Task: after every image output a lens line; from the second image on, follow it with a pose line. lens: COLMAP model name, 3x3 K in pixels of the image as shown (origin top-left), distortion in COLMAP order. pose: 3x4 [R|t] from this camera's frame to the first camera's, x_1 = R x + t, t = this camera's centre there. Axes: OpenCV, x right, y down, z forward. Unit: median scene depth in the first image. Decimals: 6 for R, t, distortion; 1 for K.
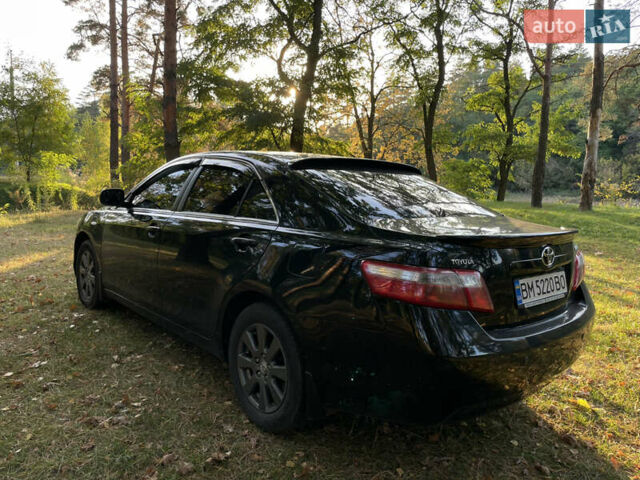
lens RADIAL K [[499.4, 0, 324.1], [0, 499.4, 237.4], [0, 0, 1]] dist [0.073388, -0.114260]
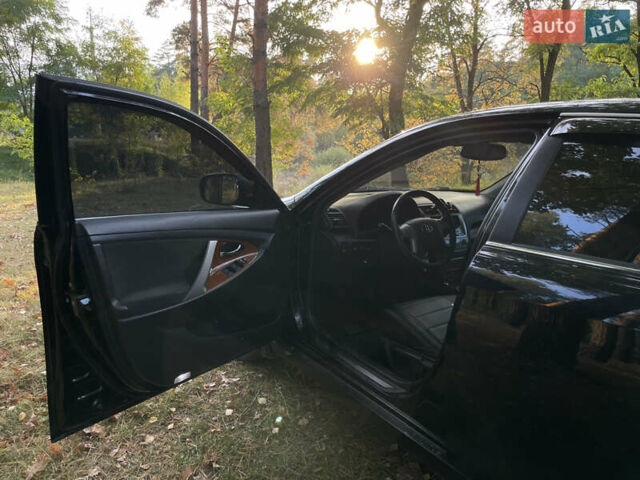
lens RADIAL K [[499.4, 0, 321.6], [0, 499.4, 237.4], [0, 0, 1]] dist [0.073388, -0.114260]
pose [[0.991450, 0.026345, -0.127798, -0.048586], [-0.016978, 0.997126, 0.073840, -0.010043], [0.129376, -0.071039, 0.989048, 0.068124]]
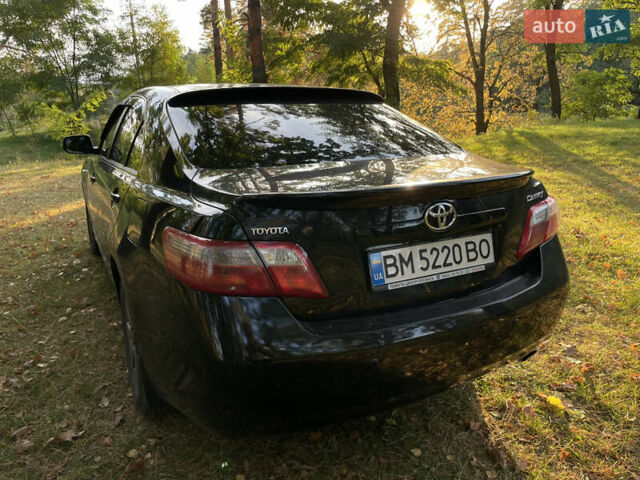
lens RADIAL K [[499.4, 0, 318.3], [0, 499.4, 240.0], [0, 0, 1]] dist [0.073388, -0.114260]
pose [[0.966908, 0.006151, -0.255050, 0.041950], [0.030013, 0.990025, 0.137660, -0.002755], [0.253352, -0.140760, 0.957079, 0.026032]]
